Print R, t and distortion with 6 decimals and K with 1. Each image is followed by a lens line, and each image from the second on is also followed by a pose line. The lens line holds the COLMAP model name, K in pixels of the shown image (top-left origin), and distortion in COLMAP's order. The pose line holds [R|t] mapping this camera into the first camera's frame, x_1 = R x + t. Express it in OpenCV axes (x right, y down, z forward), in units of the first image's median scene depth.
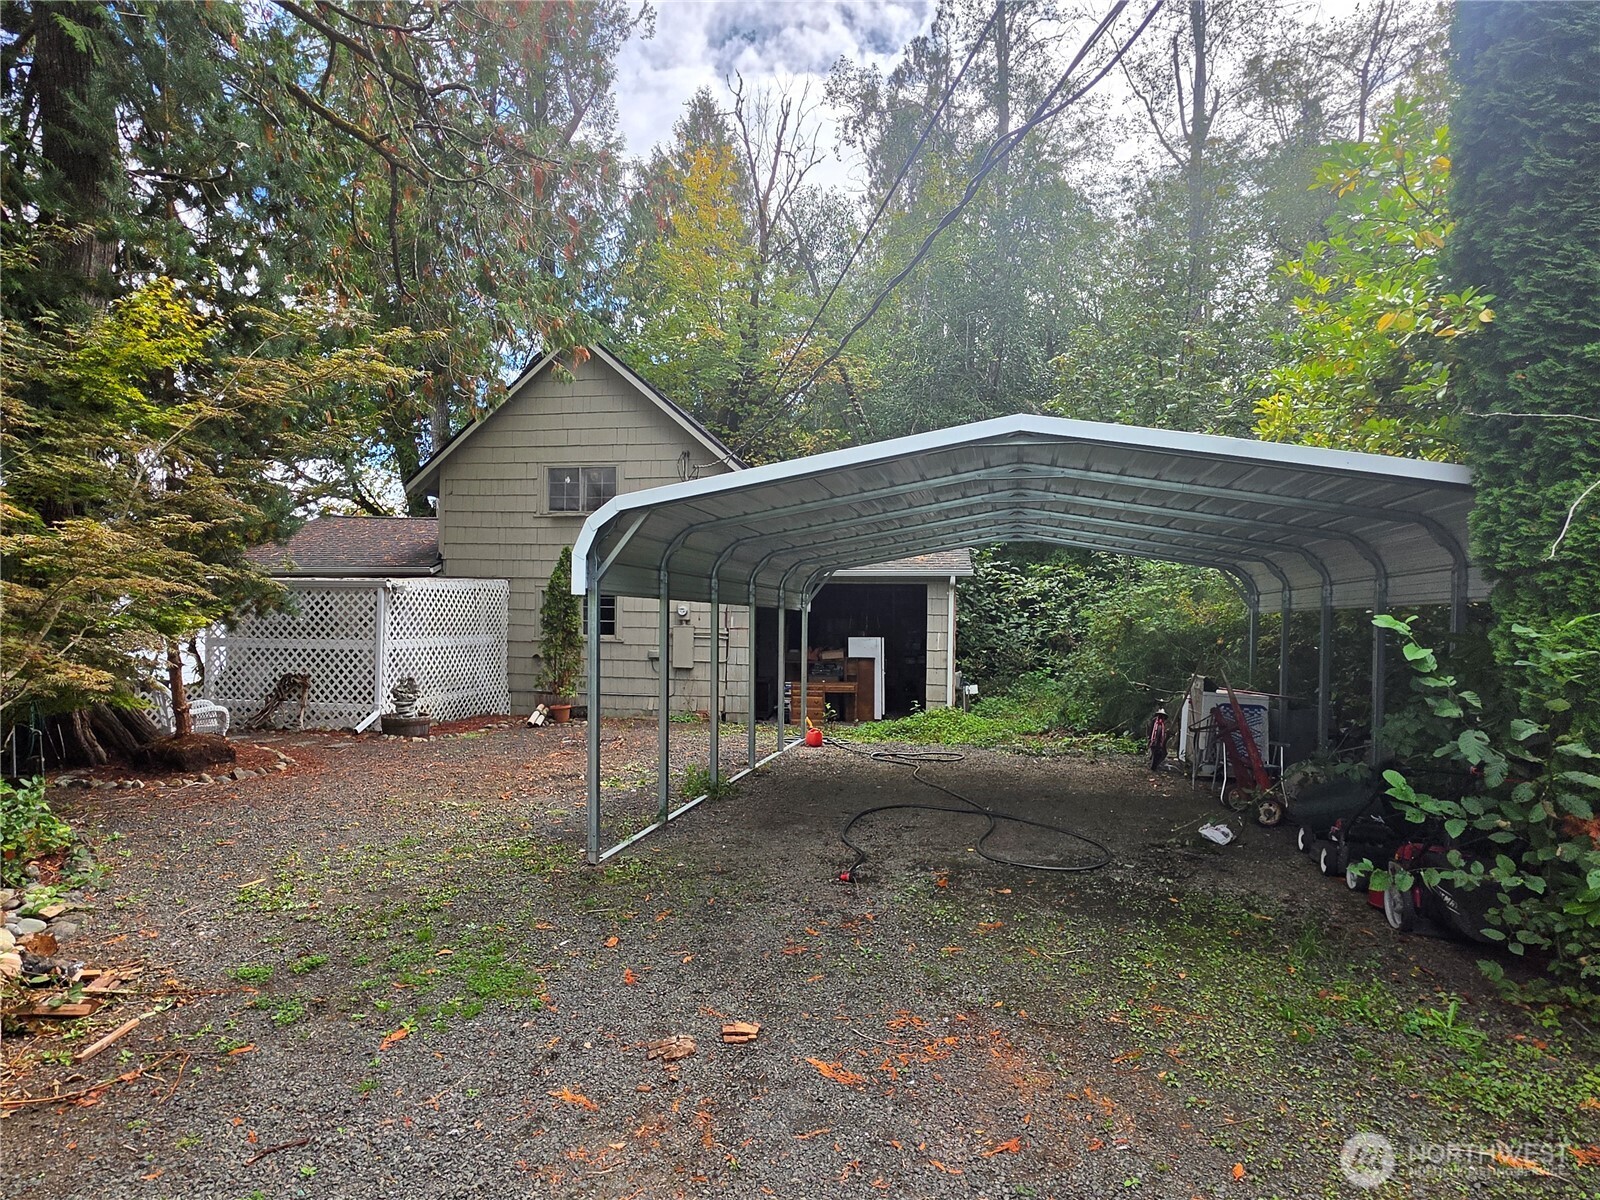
lens RADIAL K [[867.1, 0, 798.2], [0, 867.1, 607.9], [0, 0, 1]] dist [-0.004939, -0.000028]
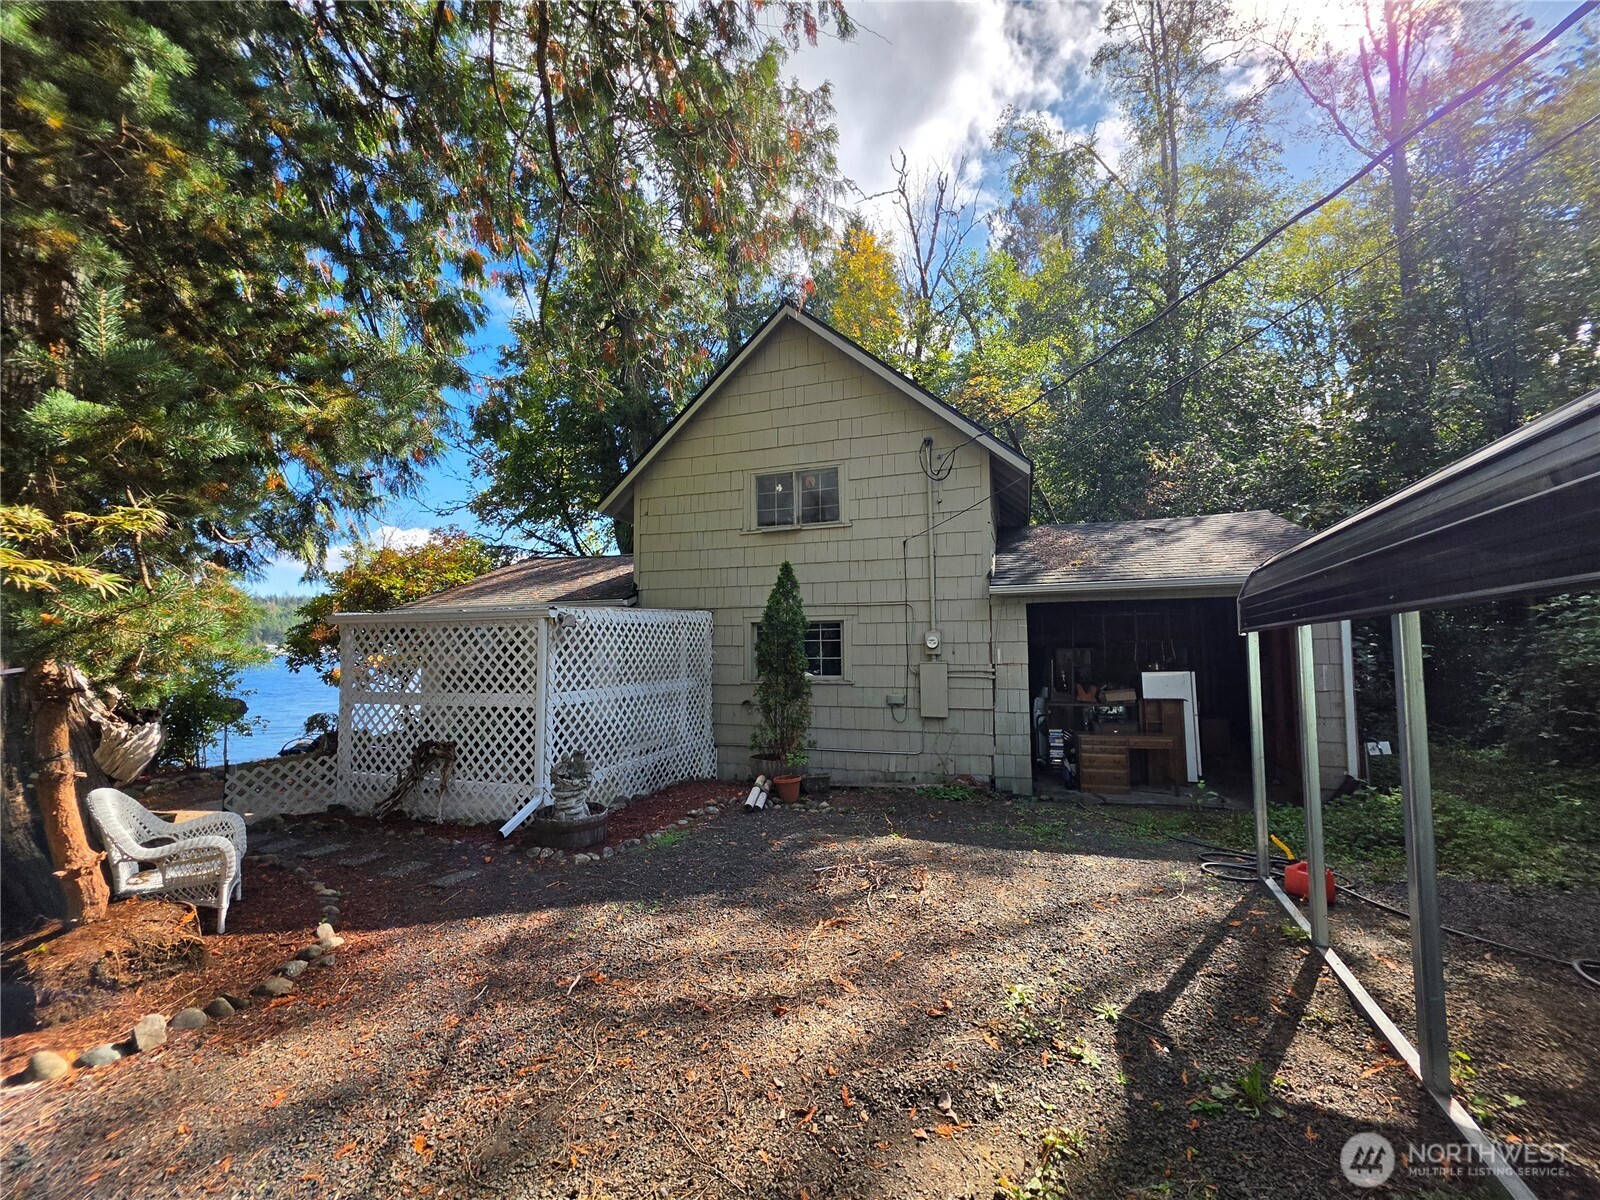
lens RADIAL K [[644.8, 0, 802.8], [0, 644.8, 595.7], [0, 0, 1]] dist [-0.002267, 0.000067]
pose [[0.985099, -0.038918, -0.167529, -0.167414], [0.026370, 0.996722, -0.076486, 0.003428], [0.169957, 0.070929, 0.982896, 0.469904]]
